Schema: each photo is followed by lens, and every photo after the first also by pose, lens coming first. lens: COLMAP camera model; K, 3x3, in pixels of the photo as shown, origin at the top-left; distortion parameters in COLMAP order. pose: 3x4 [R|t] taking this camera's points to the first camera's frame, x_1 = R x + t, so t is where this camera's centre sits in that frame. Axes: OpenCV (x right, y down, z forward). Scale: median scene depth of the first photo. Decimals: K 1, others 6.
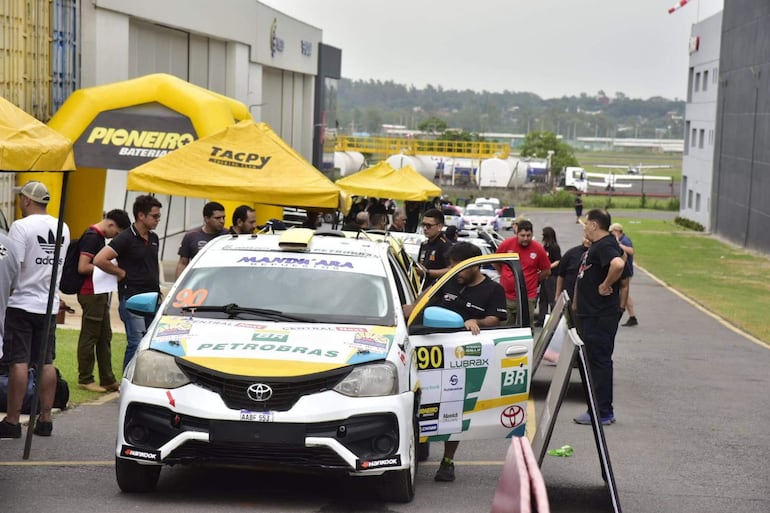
lens RADIAL K [[2324.4, 0, 385.0], [0, 2324.4, 256.5], [0, 0, 1]] dist [1.147674, 0.993399]
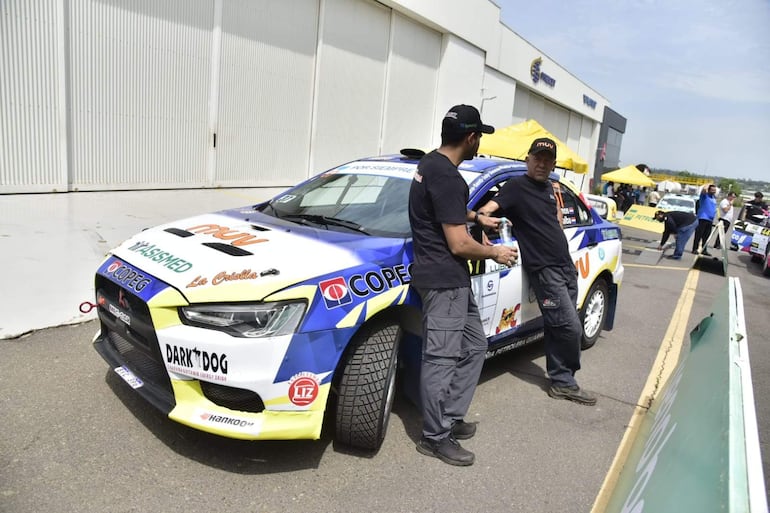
lens RADIAL K [[541.7, 0, 385.0], [0, 541.7, 256.5], [0, 0, 1]] dist [-0.065498, 0.003037]
pose [[0.874728, 0.122649, -0.468837, 0.073755], [-0.077265, 0.990365, 0.114926, -0.015662], [0.478416, -0.064305, 0.875776, 1.203749]]
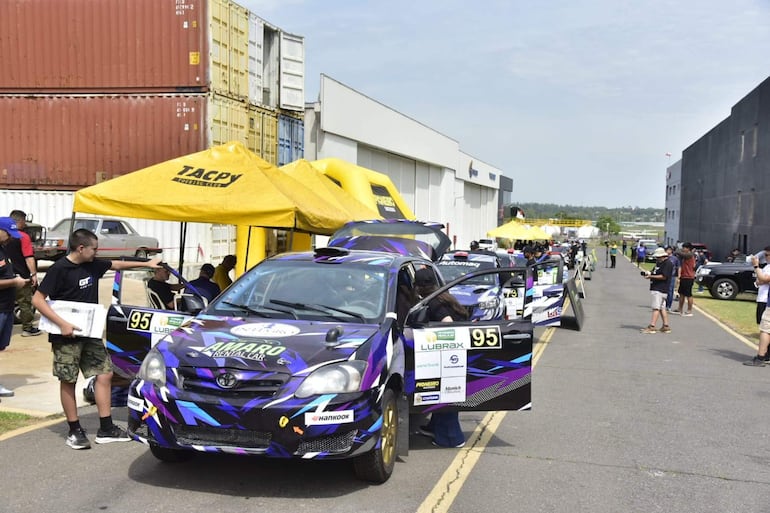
lens RADIAL K [[794.5, 0, 385.0], [0, 794.5, 256.5], [0, 0, 1]] dist [0.086400, 0.029971]
pose [[0.978880, -0.008425, -0.204262, 0.047105], [0.006131, 0.999911, -0.011862, -0.004037], [0.204344, 0.010359, 0.978844, 0.462217]]
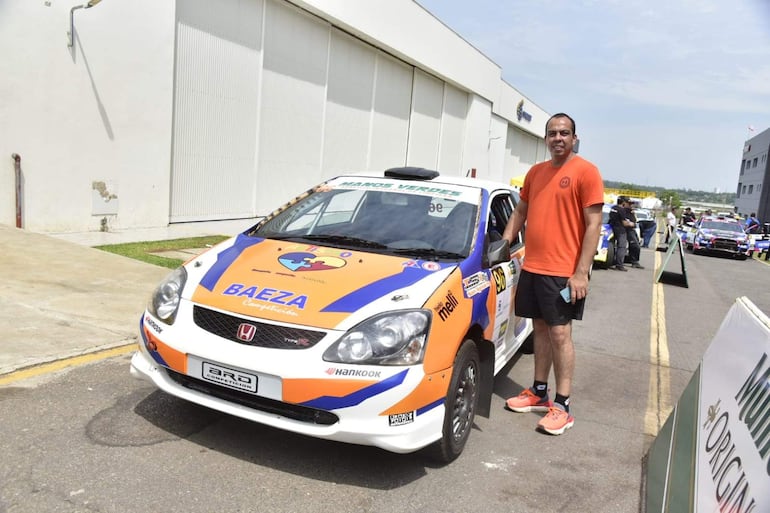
lens RADIAL K [[594.1, 0, 385.0], [0, 594.1, 256.5], [0, 0, 1]] dist [-0.003485, -0.002216]
pose [[0.930185, 0.091240, -0.355572, 0.053300], [-0.070395, 0.994978, 0.071156, -0.009155], [0.360279, -0.041158, 0.931936, 0.968759]]
